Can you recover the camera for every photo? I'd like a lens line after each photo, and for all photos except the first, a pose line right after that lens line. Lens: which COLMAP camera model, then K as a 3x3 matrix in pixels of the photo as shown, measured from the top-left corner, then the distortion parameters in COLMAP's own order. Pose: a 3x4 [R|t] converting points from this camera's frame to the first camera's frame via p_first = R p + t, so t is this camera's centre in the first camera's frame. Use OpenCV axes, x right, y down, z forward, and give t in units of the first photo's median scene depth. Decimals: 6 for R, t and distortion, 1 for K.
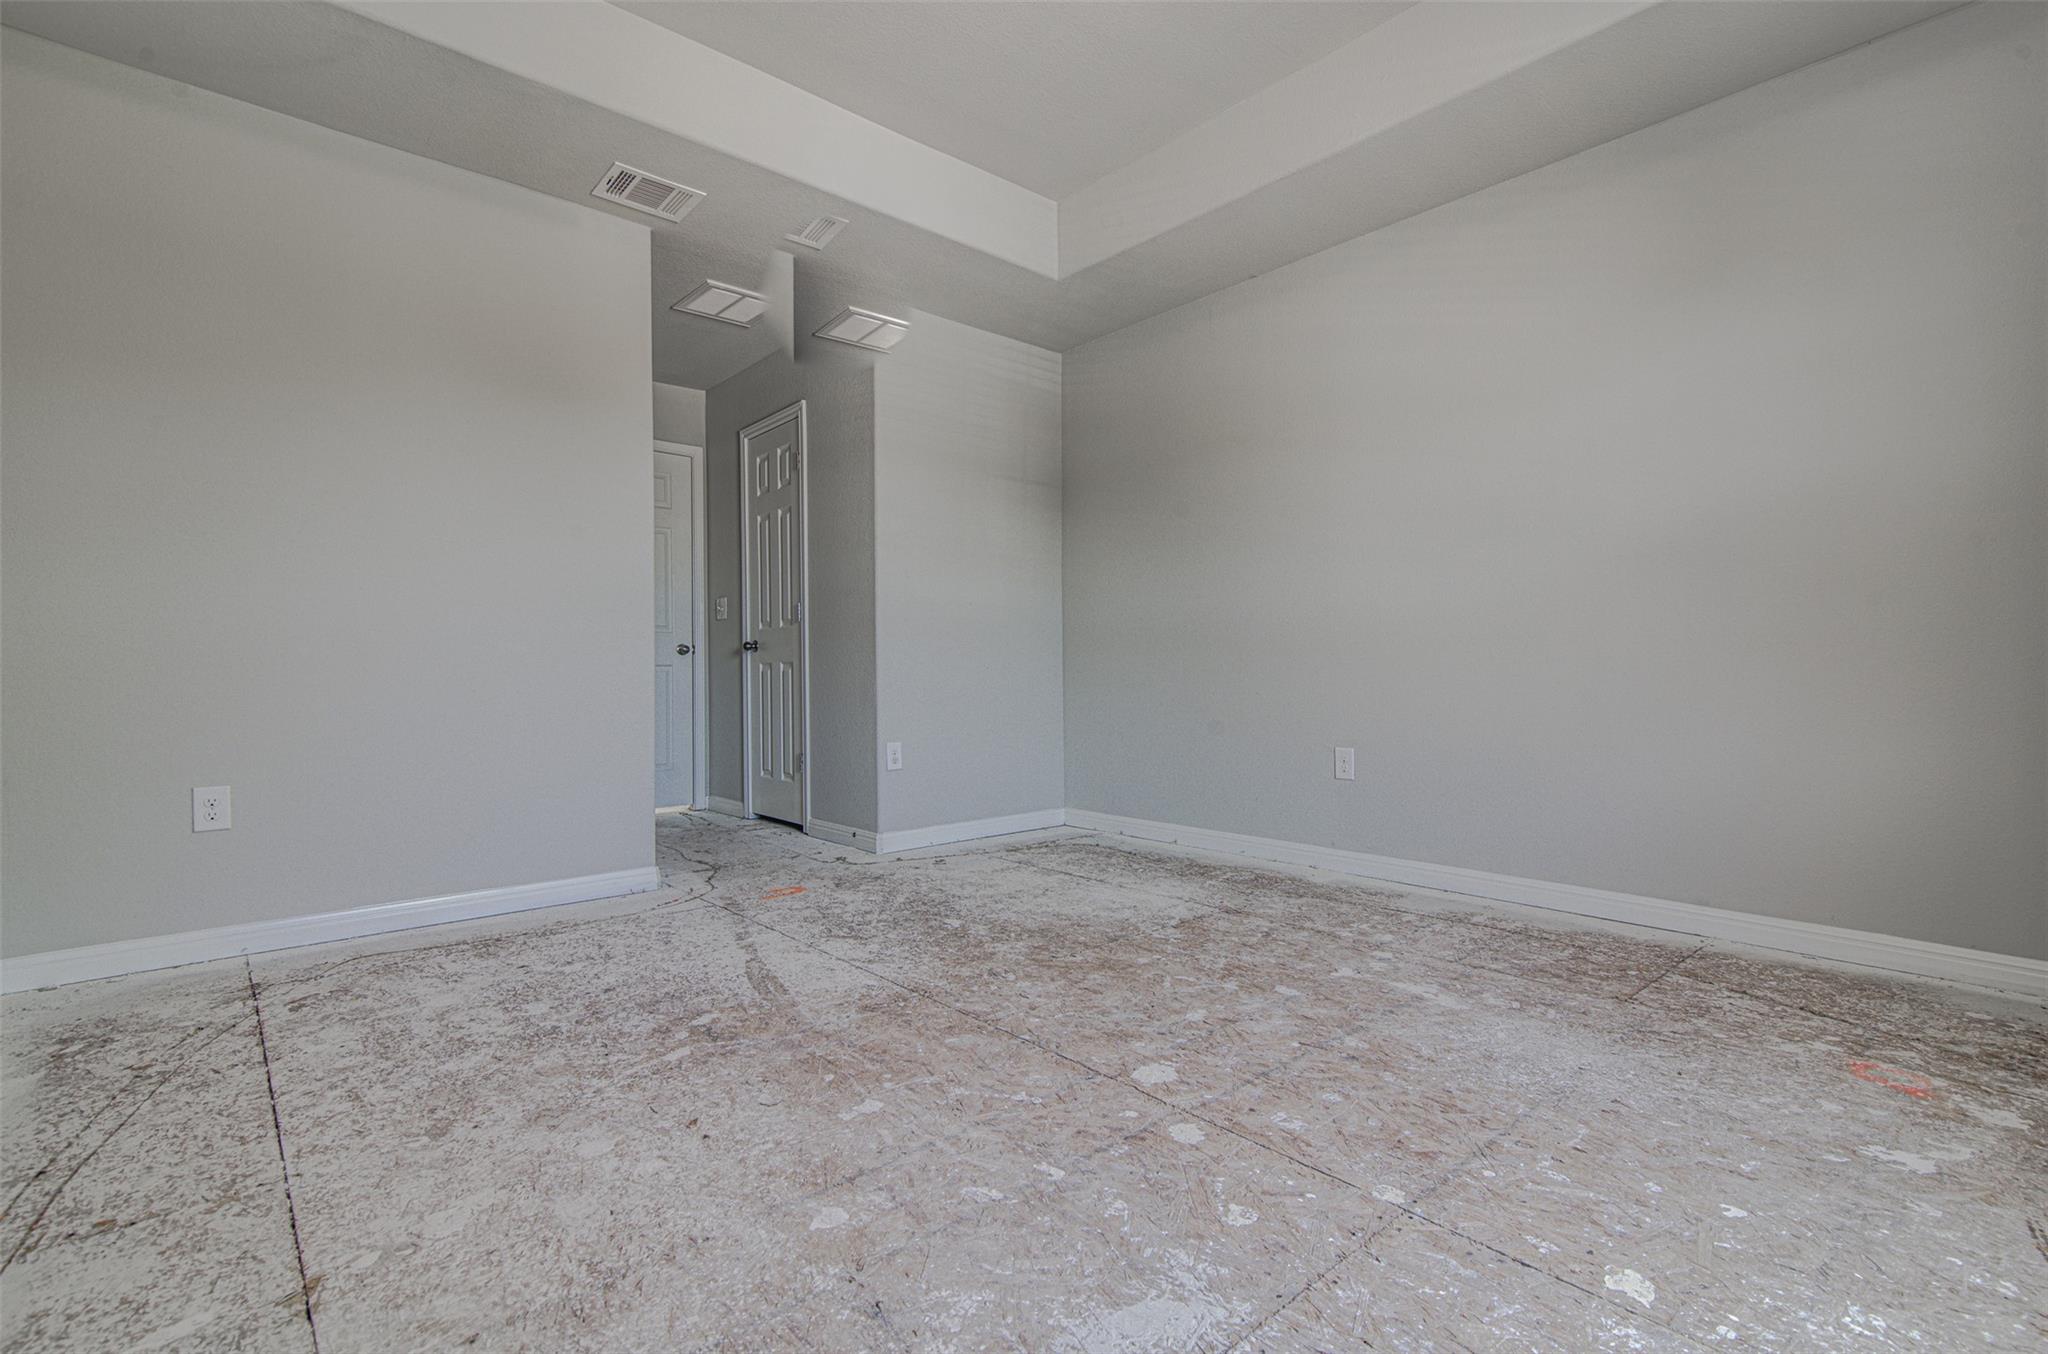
lens RADIAL K [[928.9, 0, 1024.6], [0, 928.9, 675.8], [0, 0, 1]] dist [0.012480, 0.000156]
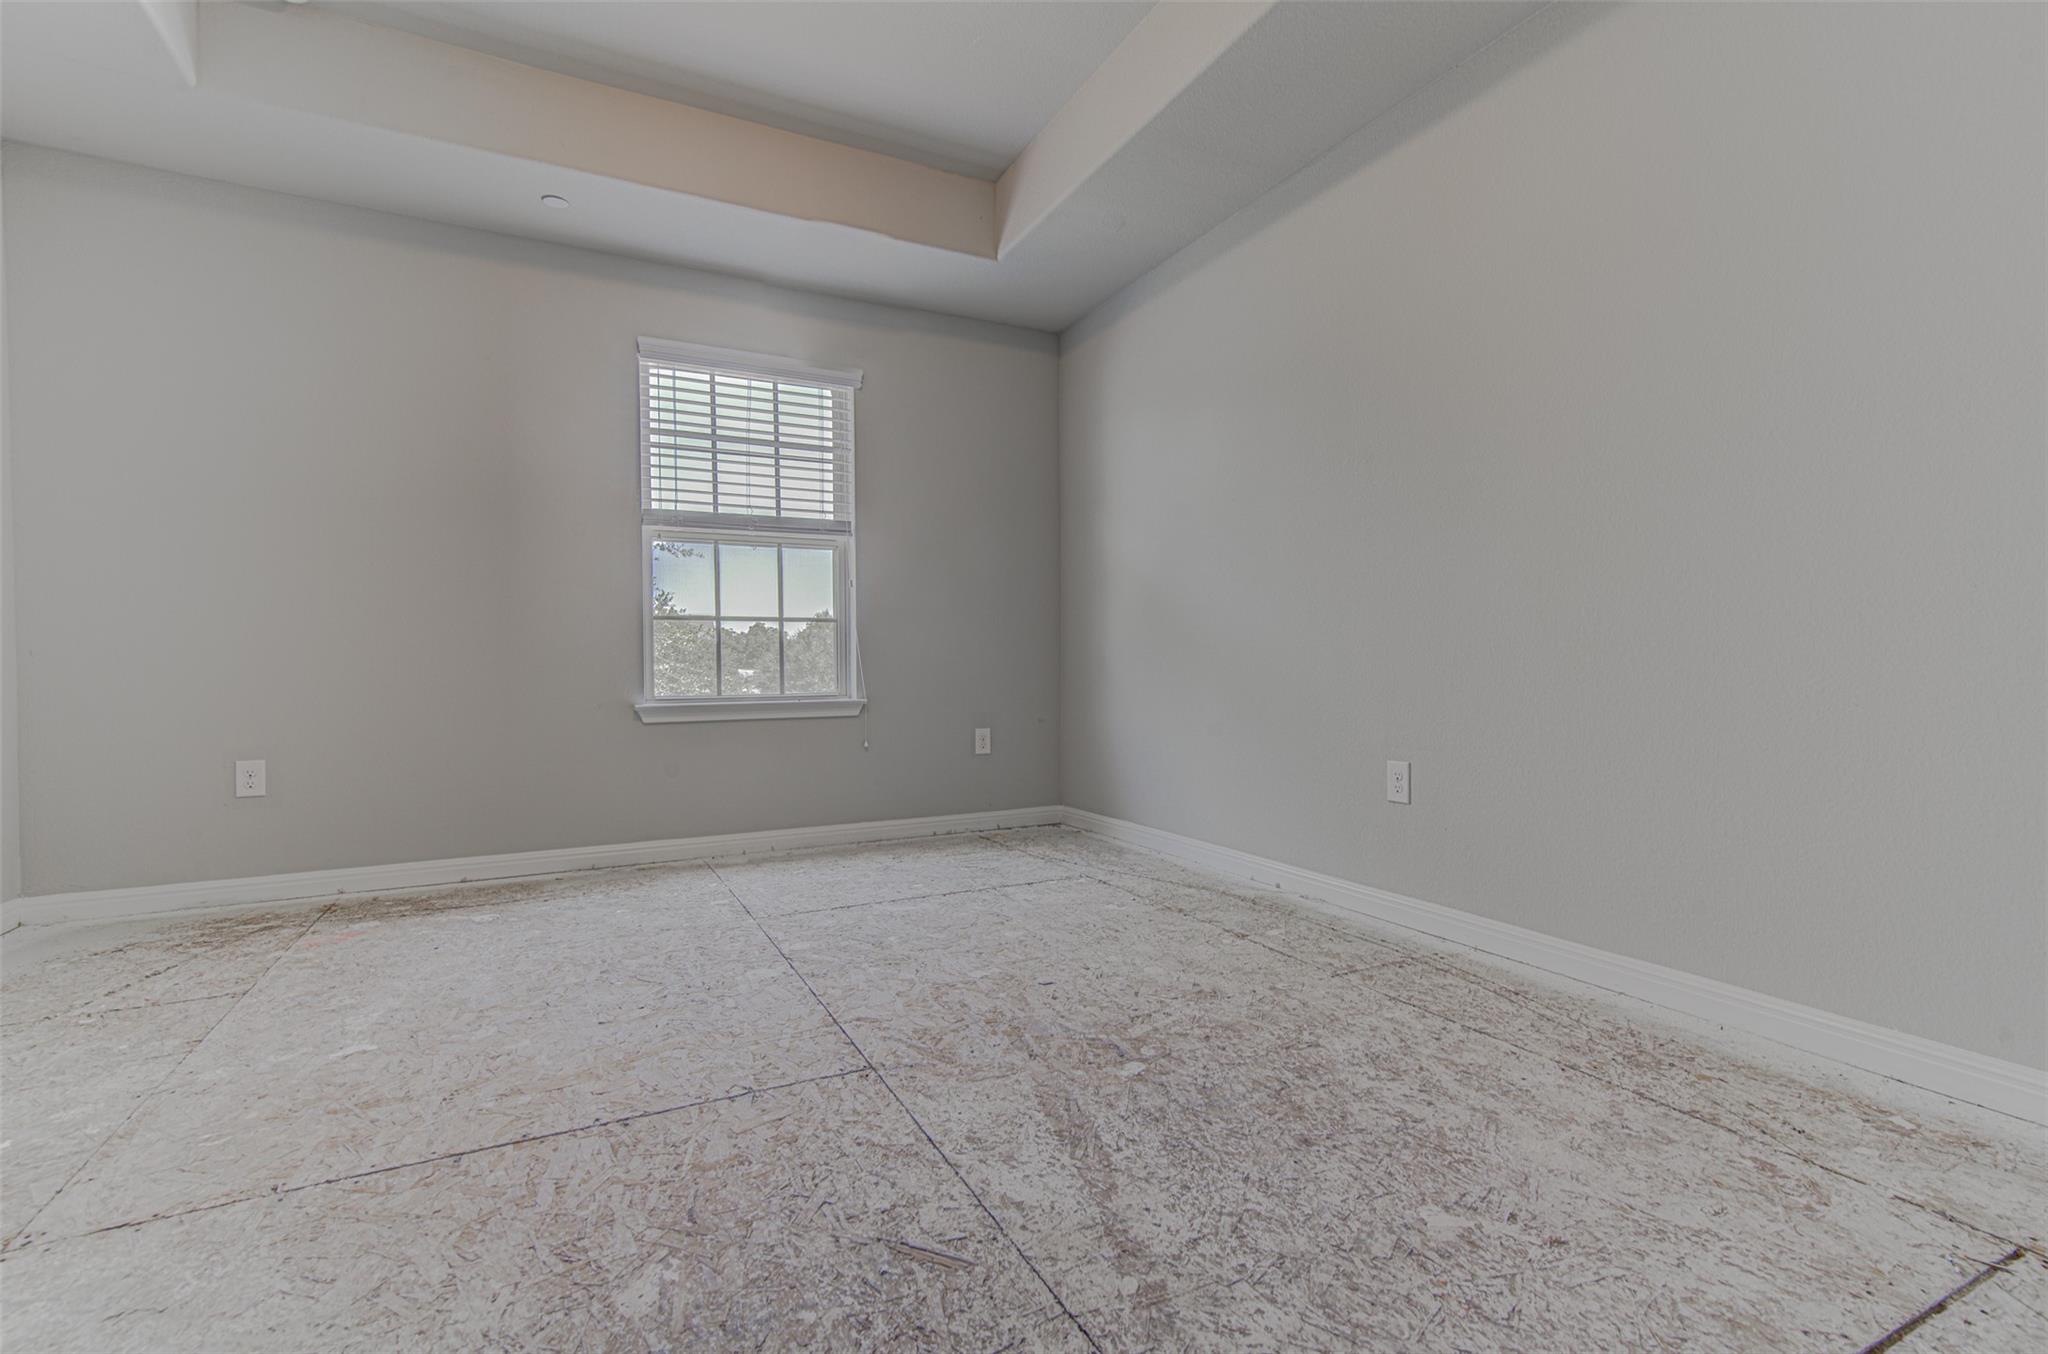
lens RADIAL K [[928.9, 0, 1022.5], [0, 928.9, 684.1], [0, 0, 1]] dist [0.012480, 0.000156]
pose [[-0.968305, 0.006189, 0.249696, -0.466731], [0.011447, 0.999742, 0.019611, -0.000450], [-0.249510, 0.021848, -0.968126, 1.865185]]
